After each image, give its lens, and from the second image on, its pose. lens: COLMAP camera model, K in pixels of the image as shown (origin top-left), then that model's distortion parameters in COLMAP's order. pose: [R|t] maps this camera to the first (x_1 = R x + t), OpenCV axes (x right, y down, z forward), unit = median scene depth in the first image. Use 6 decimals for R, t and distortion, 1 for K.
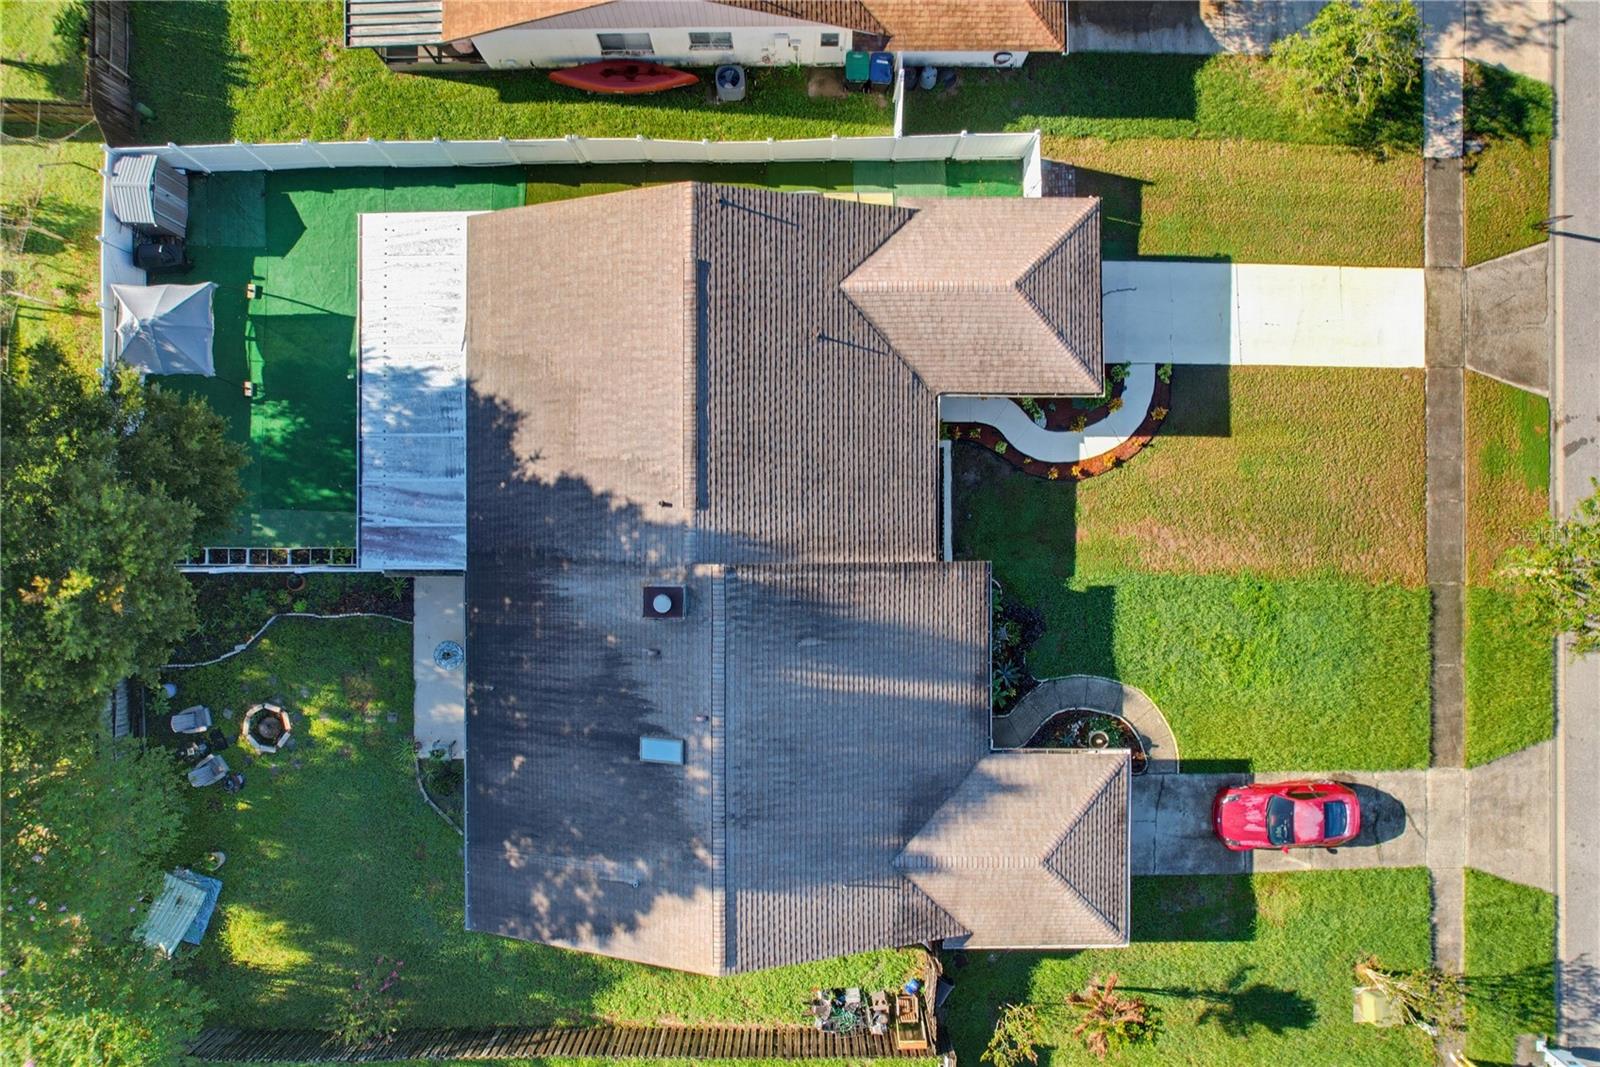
lens RADIAL K [[1038.8, 0, 803.3], [0, 1038.8, 529.4], [0, 0, 1]] dist [-0.075342, 0.069695]
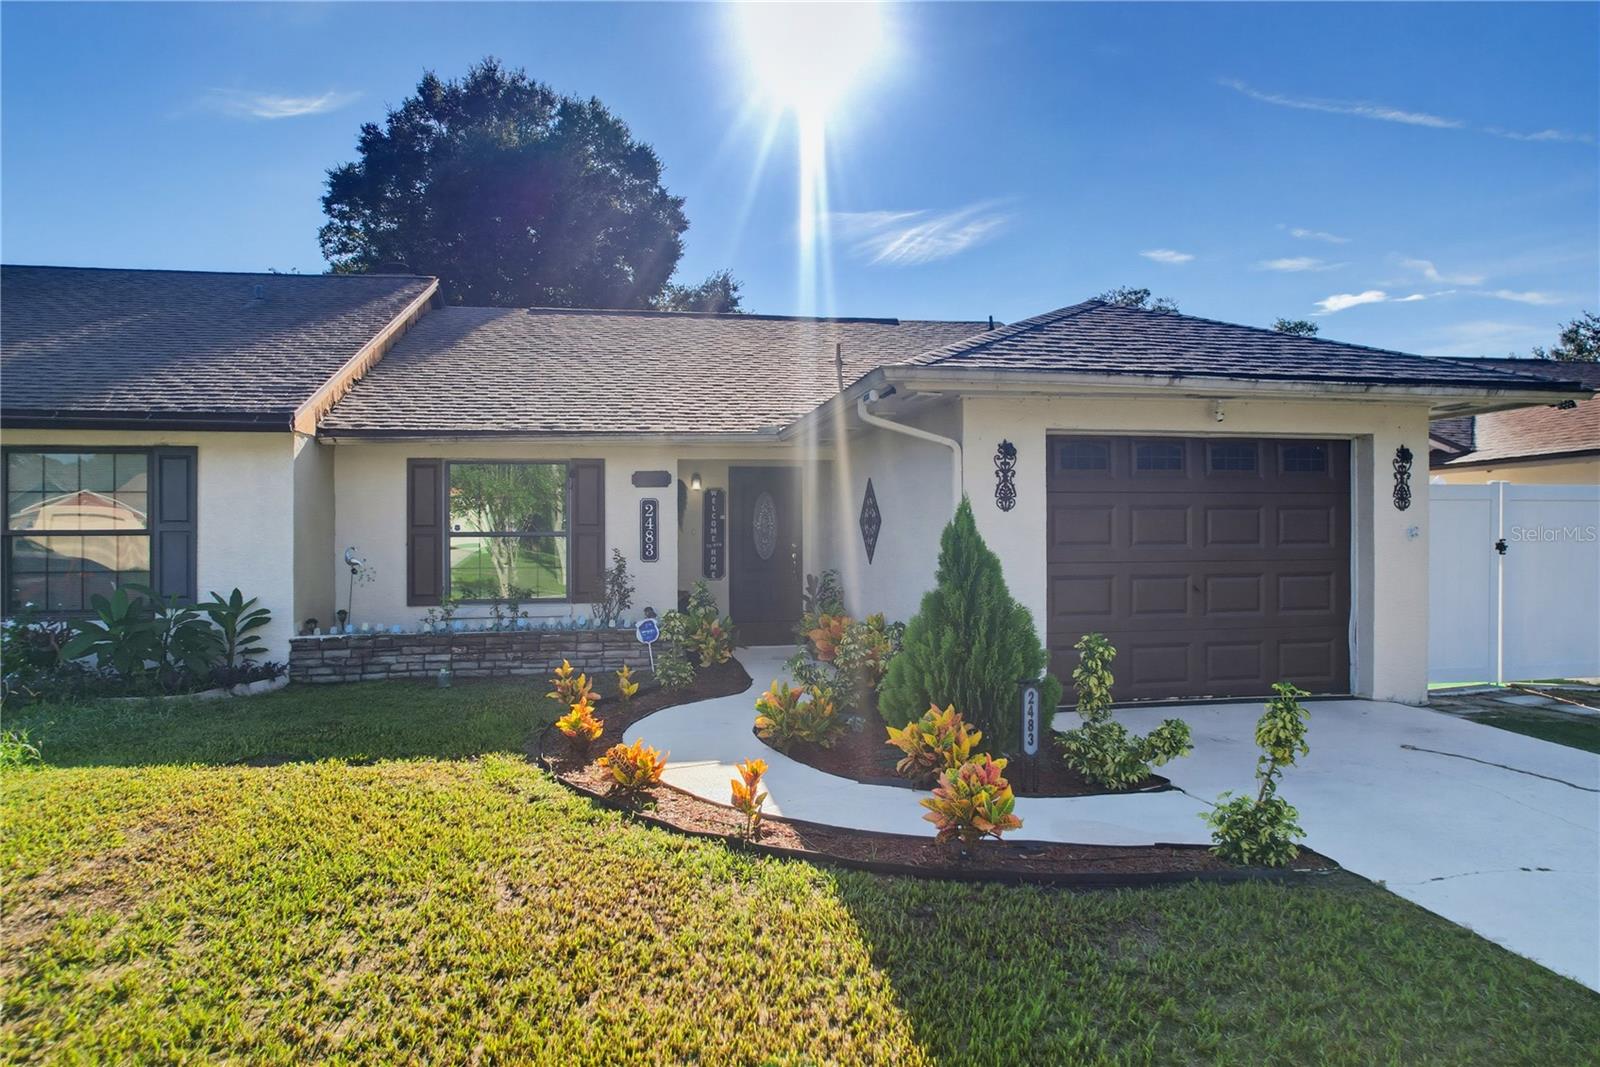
lens RADIAL K [[1038.8, 0, 803.3], [0, 1038.8, 529.4], [0, 0, 1]] dist [-0.075342, 0.069695]
pose [[0.169513, -0.005131, -0.985515, 0.475852], [-0.985524, 0.001878, -0.169524, -0.064339], [0.002721, 0.999985, -0.004739, 0.949821]]
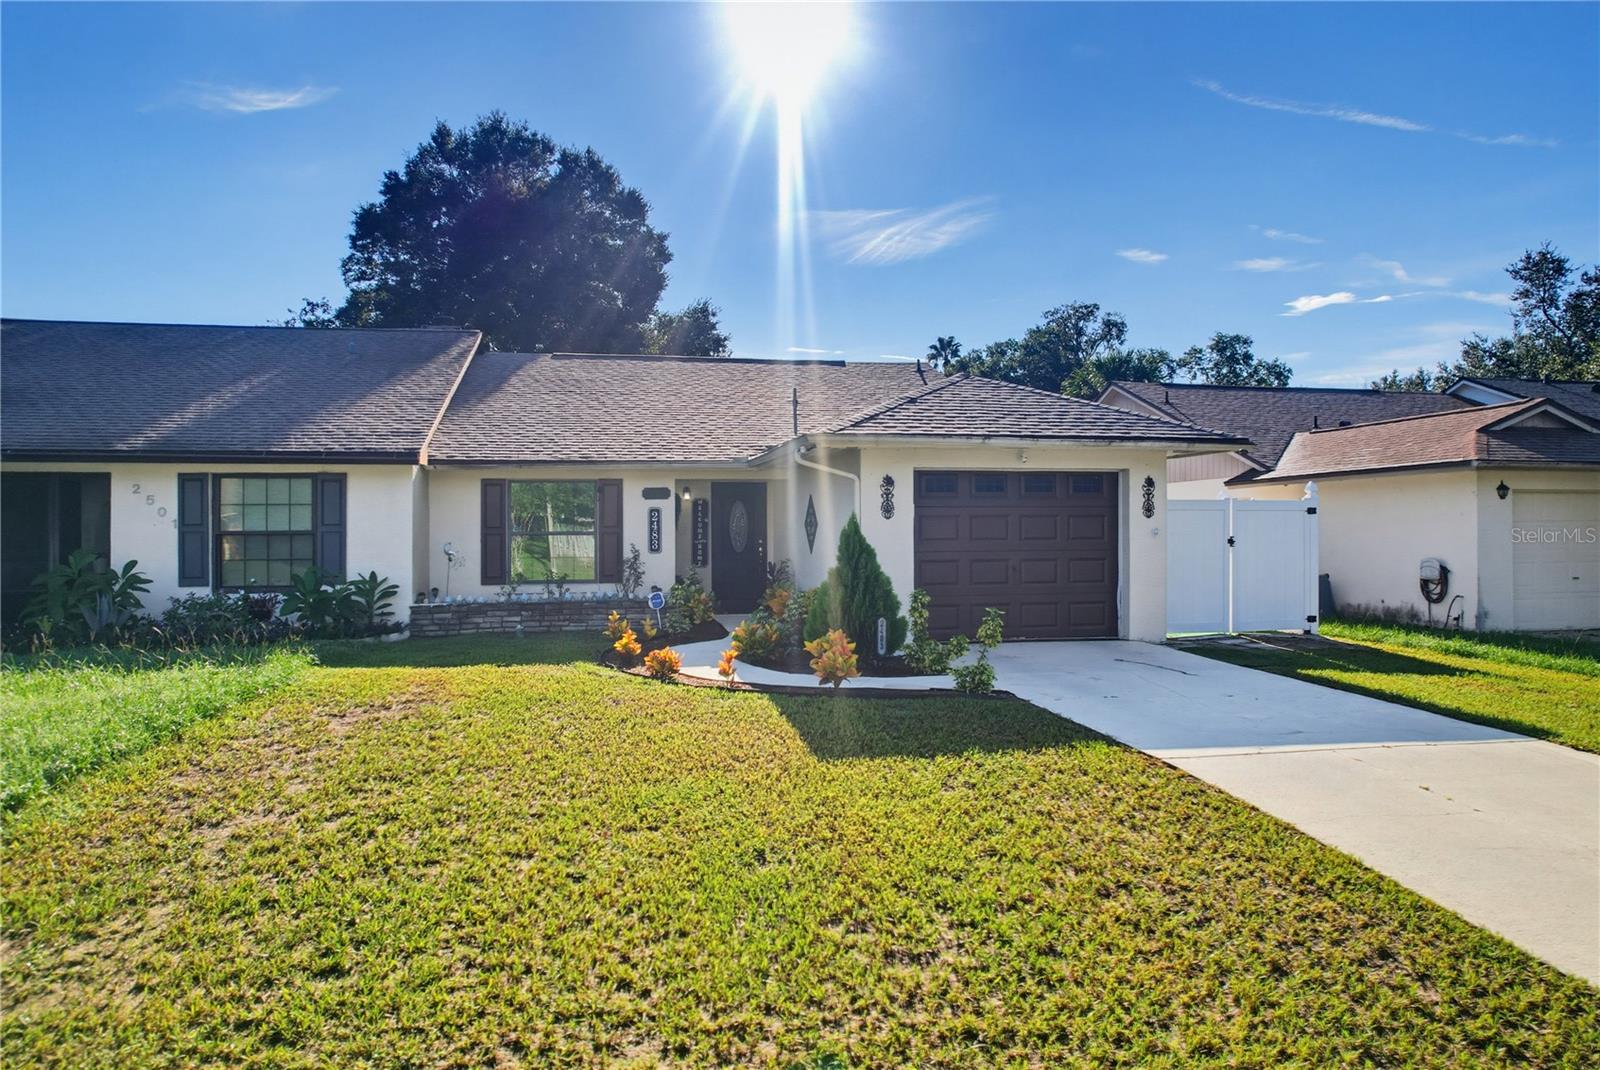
lens RADIAL K [[1038.8, 0, 803.3], [0, 1038.8, 530.9], [0, 0, 1]] dist [-0.075342, 0.069695]
pose [[0.191368, -0.001808, -0.981517, 0.622528], [-0.981514, 0.002593, -0.191372, -0.046483], [0.002891, 0.999995, -0.001278, 0.949289]]
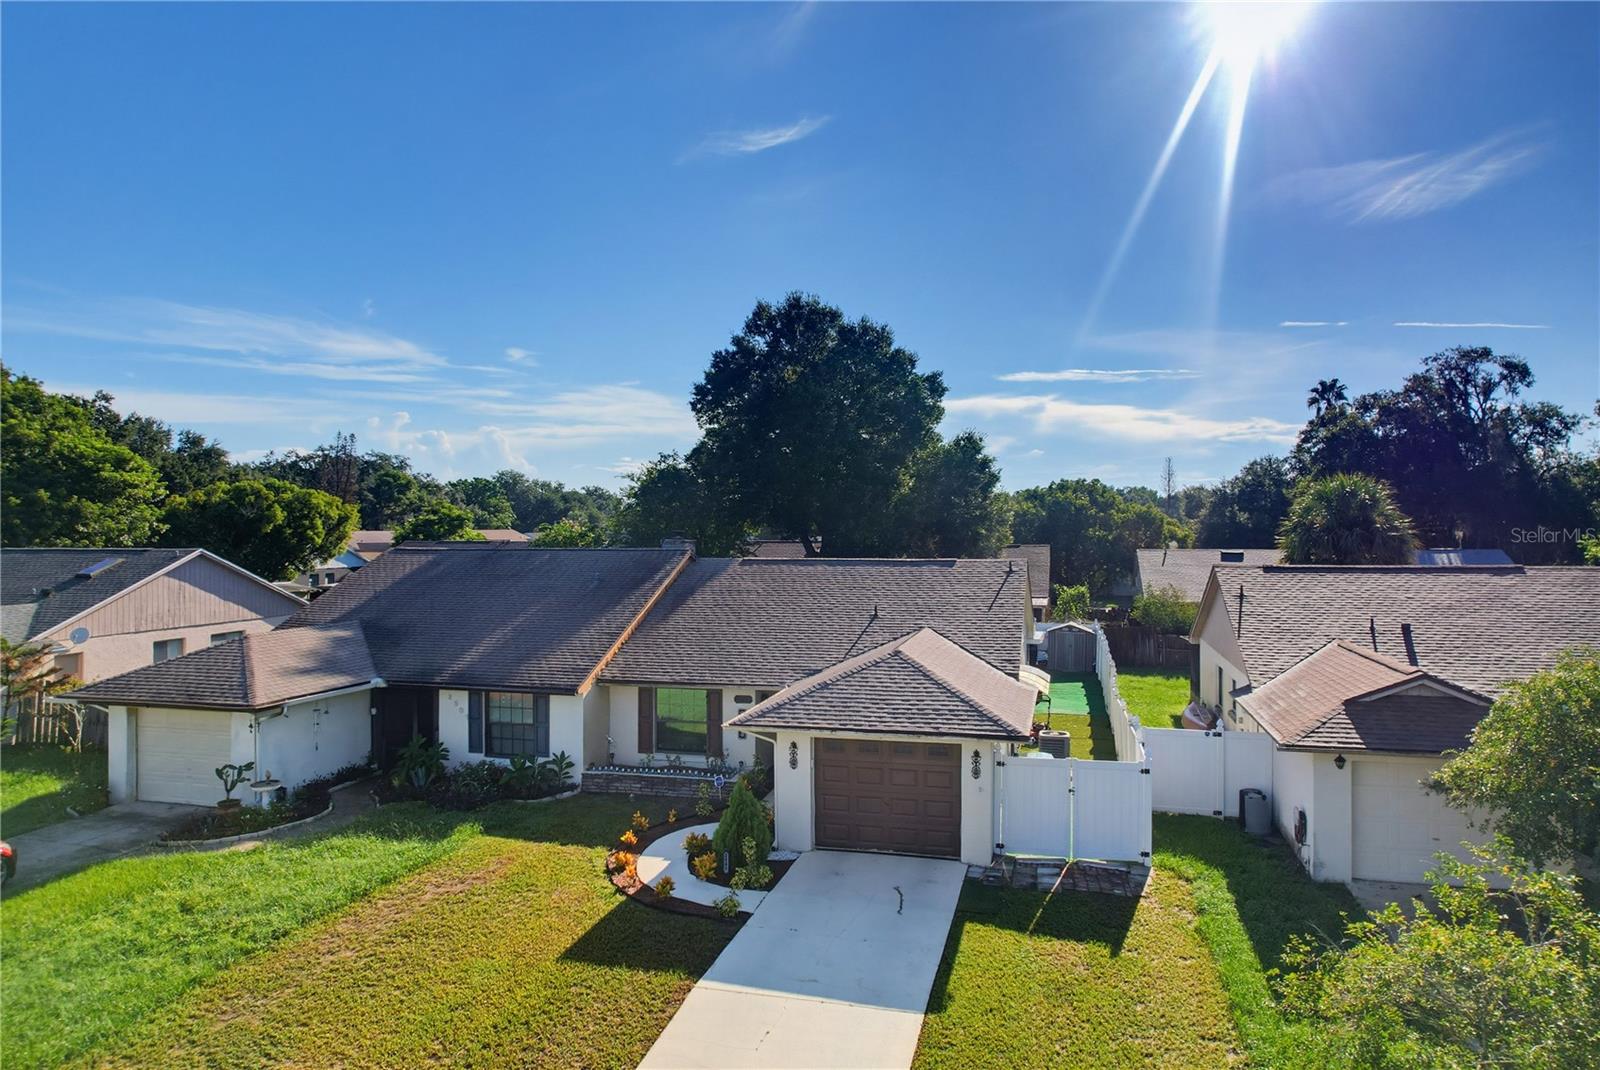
lens RADIAL K [[1038.8, 0, 803.3], [0, 1038.8, 530.9], [0, 0, 1]] dist [-0.075342, 0.069695]
pose [[-0.254440, 0.004360, -0.967079, 0.841588], [-0.967084, 0.001792, 0.254450, -0.318644], [0.002842, 0.999989, 0.003760, 0.798270]]
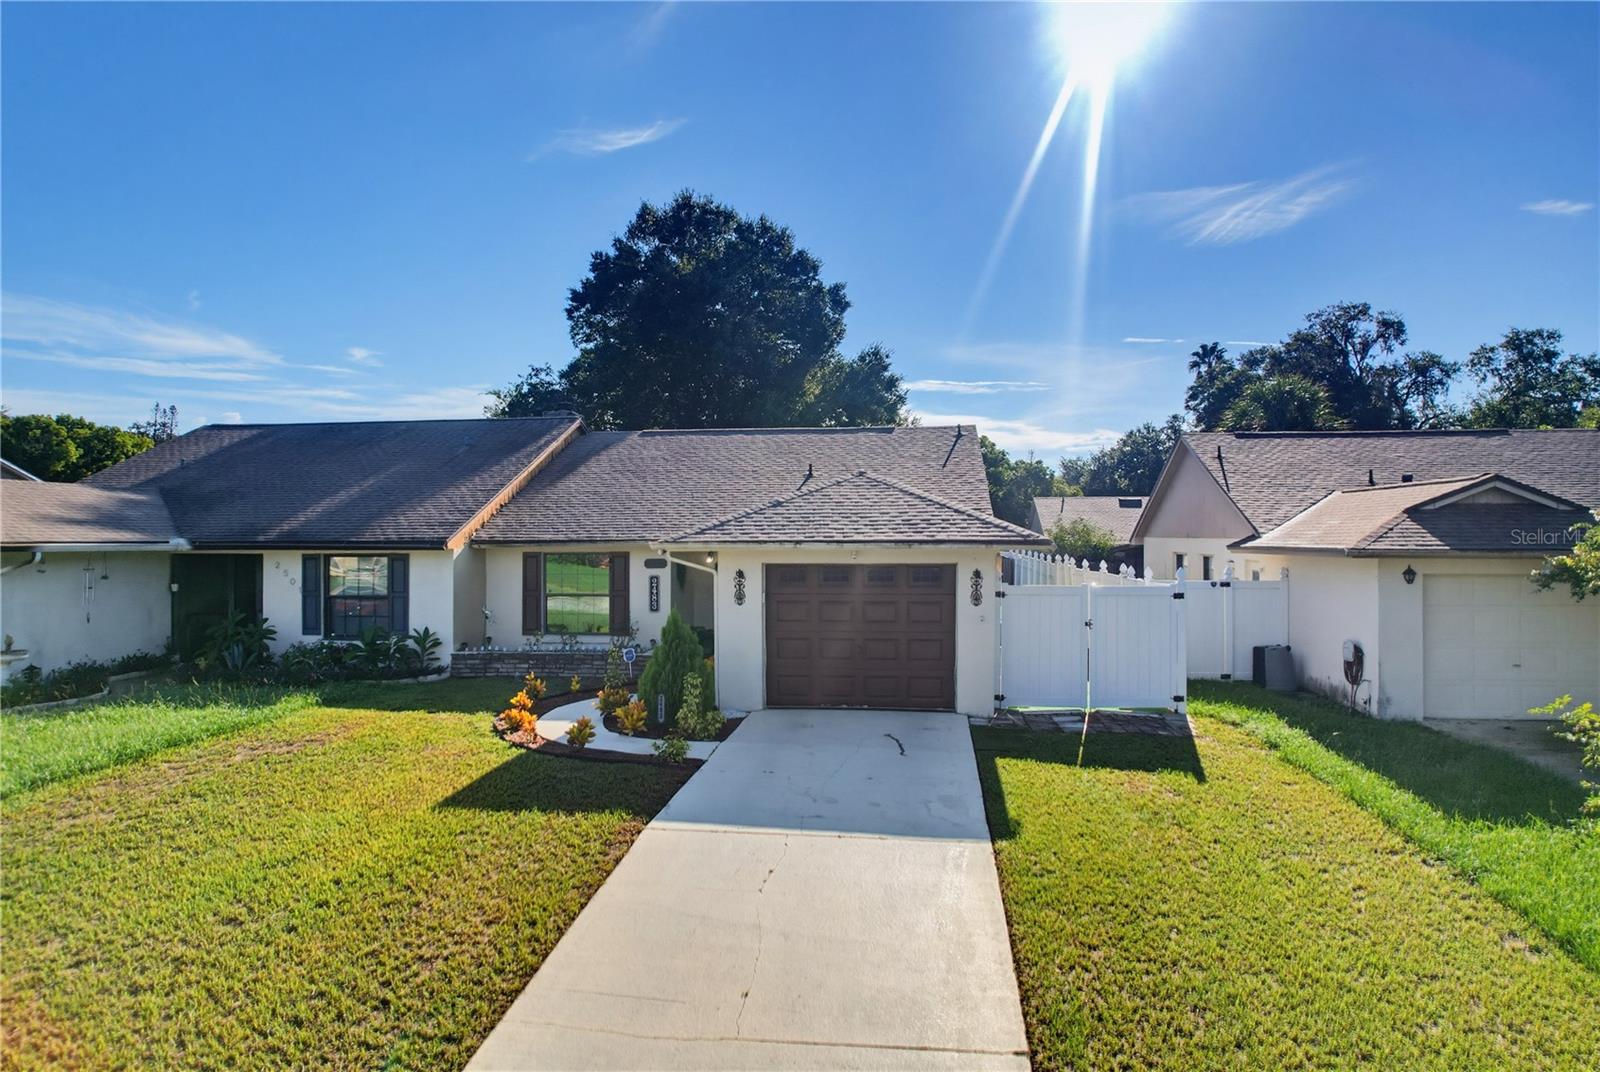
lens RADIAL K [[1043.9, 0, 800.0], [0, 1043.9, 536.0], [0, 0, 1]] dist [-0.075781, 0.075556]
pose [[-0.124514, 0.002901, -0.992214, 0.719871], [-0.992217, 0.000605, 0.124517, -0.242542], [0.000962, 0.999996, 0.002803, 0.910719]]
